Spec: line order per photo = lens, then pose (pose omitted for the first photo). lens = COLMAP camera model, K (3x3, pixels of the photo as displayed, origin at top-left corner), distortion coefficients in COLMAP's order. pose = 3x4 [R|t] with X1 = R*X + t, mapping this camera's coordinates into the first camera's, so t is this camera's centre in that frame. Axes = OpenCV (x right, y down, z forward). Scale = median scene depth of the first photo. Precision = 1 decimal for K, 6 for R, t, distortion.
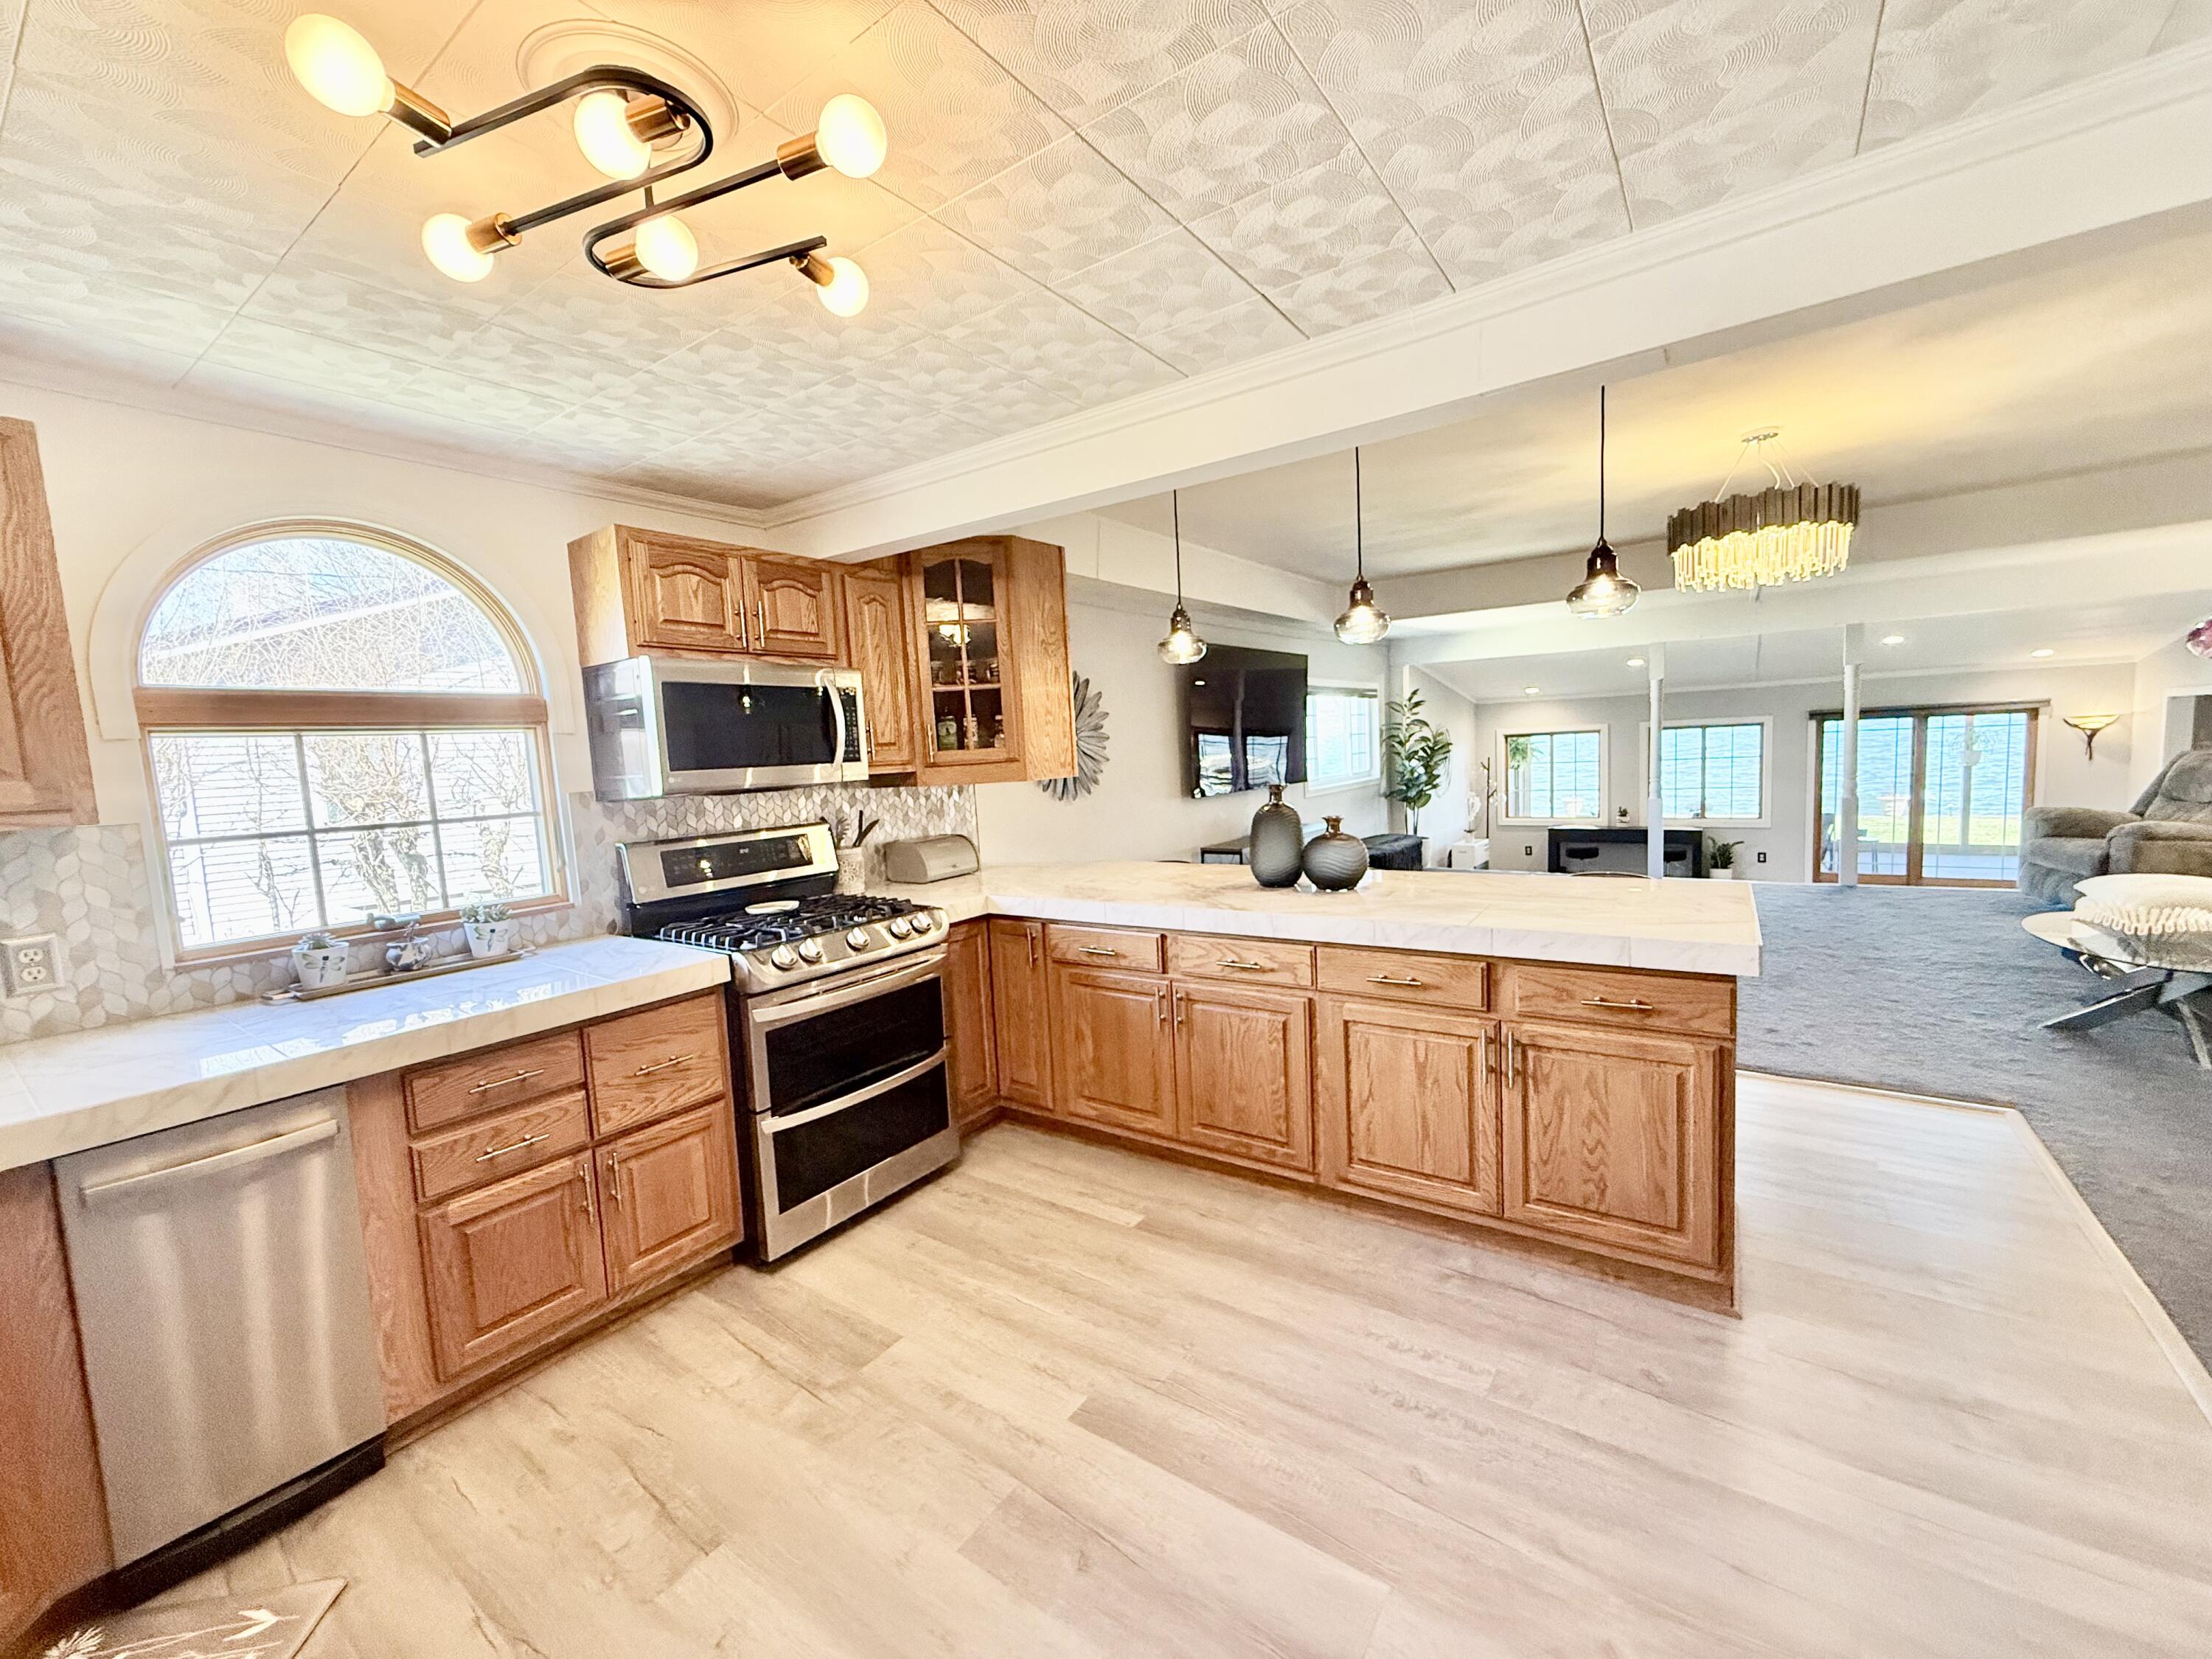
lens RADIAL K [[874.1, 0, 1102.1], [0, 874.1, 830.1], [0, 0, 1]] dist [-0.000718, 0.000676]
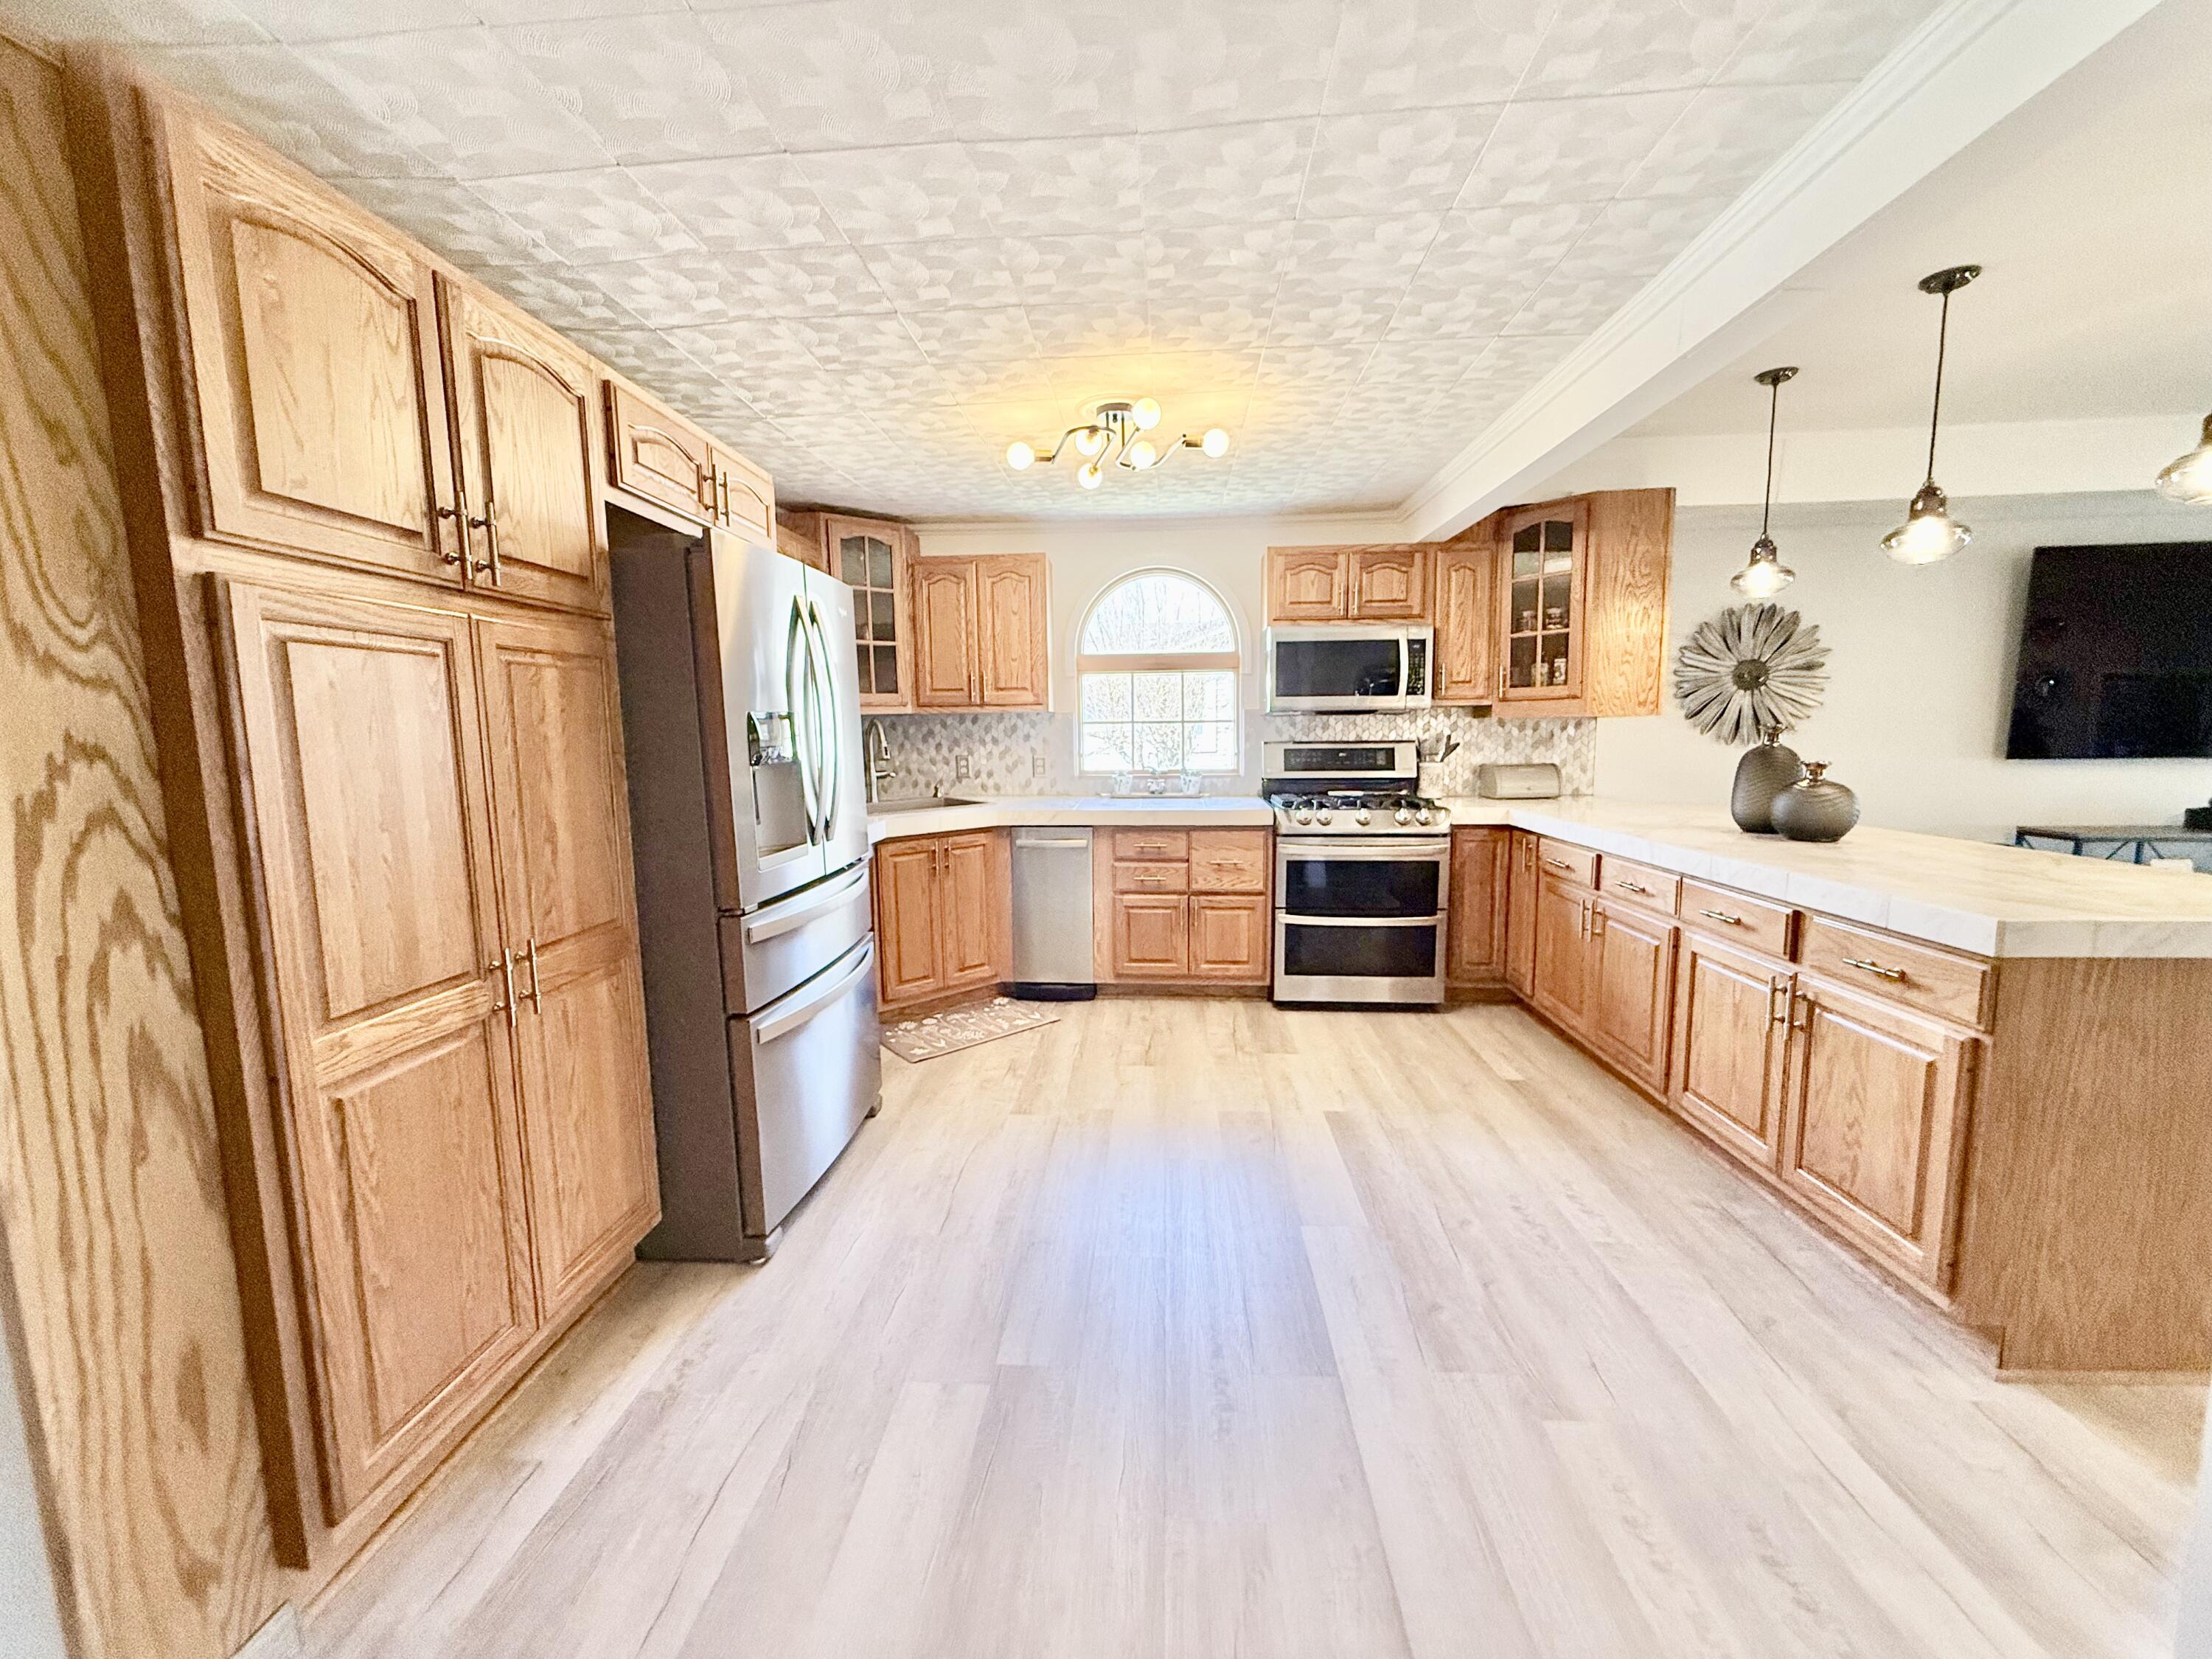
lens RADIAL K [[874.1, 0, 1109.1], [0, 874.1, 825.6], [0, 0, 1]] dist [-0.000718, 0.000676]
pose [[0.524781, 0.140466, -0.839568, 0.718620], [-0.091332, 0.989889, 0.108528, 0.020958], [0.846324, 0.019726, 0.532304, -0.125344]]
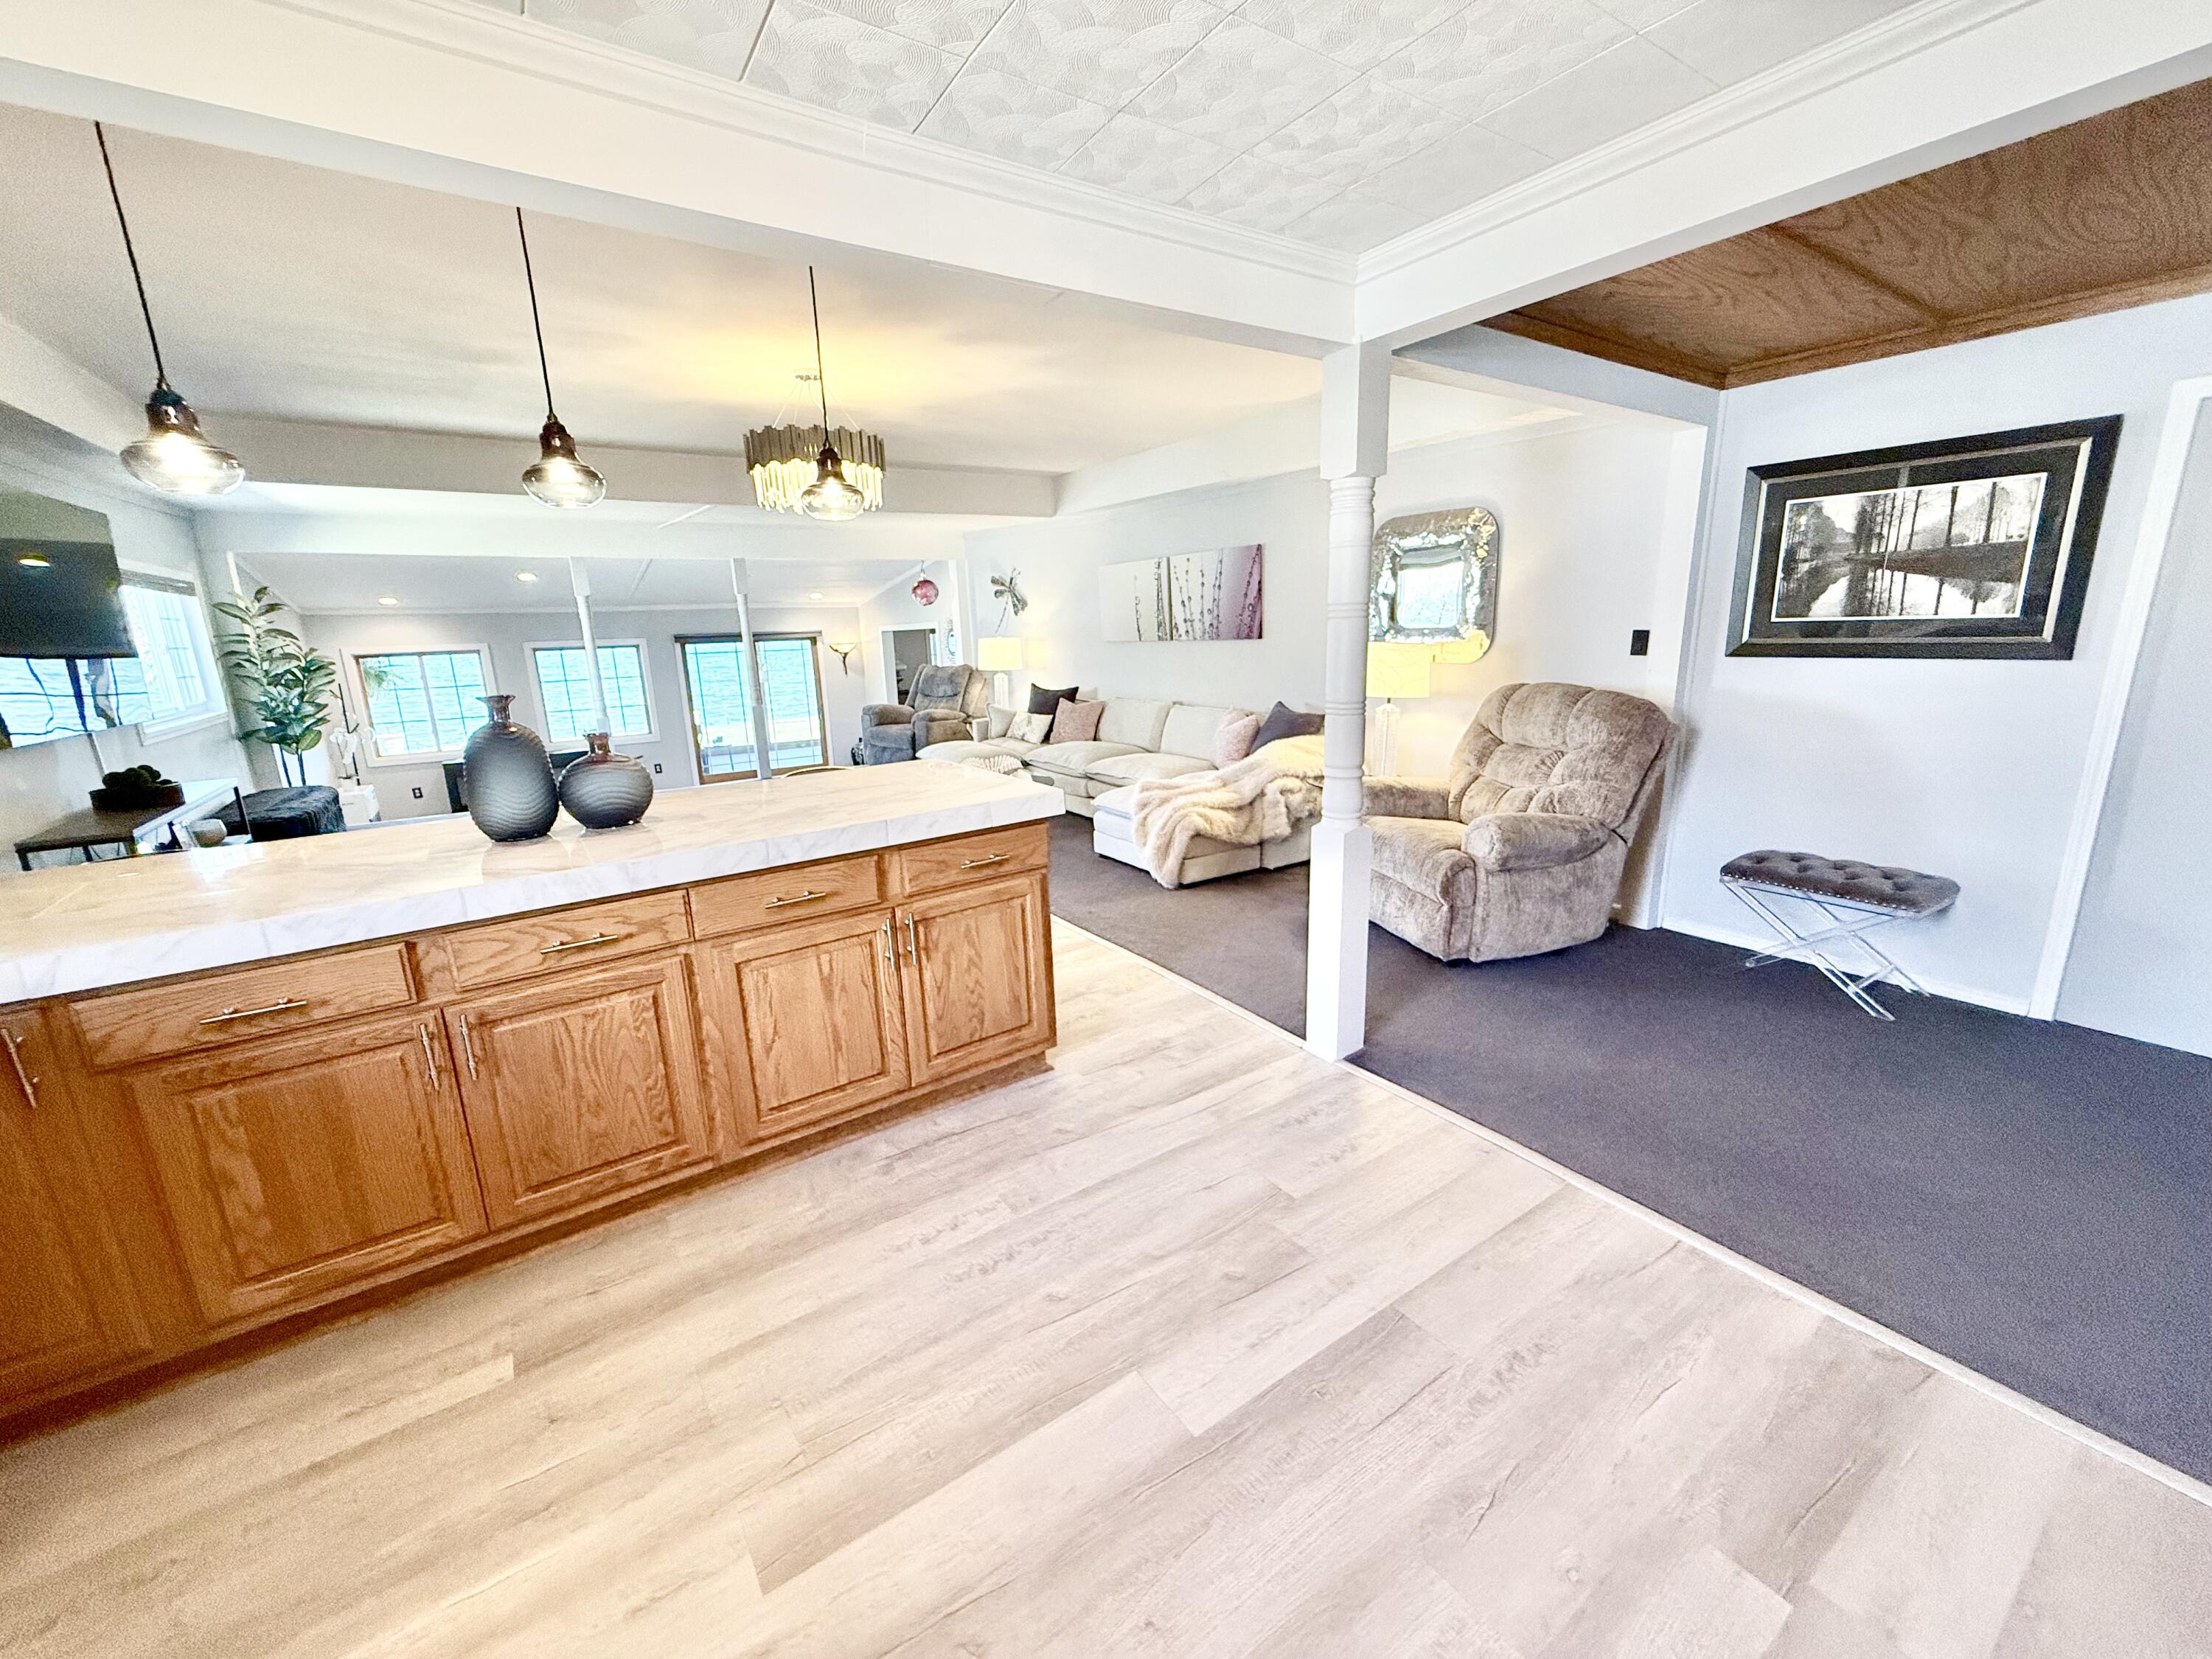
lens RADIAL K [[874.1, 0, 1101.8], [0, 874.1, 829.7], [0, 0, 1]] dist [-0.000718, 0.000676]
pose [[0.347189, -0.175923, 0.921147, -0.341487], [0.101878, 0.983509, 0.149434, -0.002179], [-0.932245, 0.041962, 0.359386, 0.335639]]
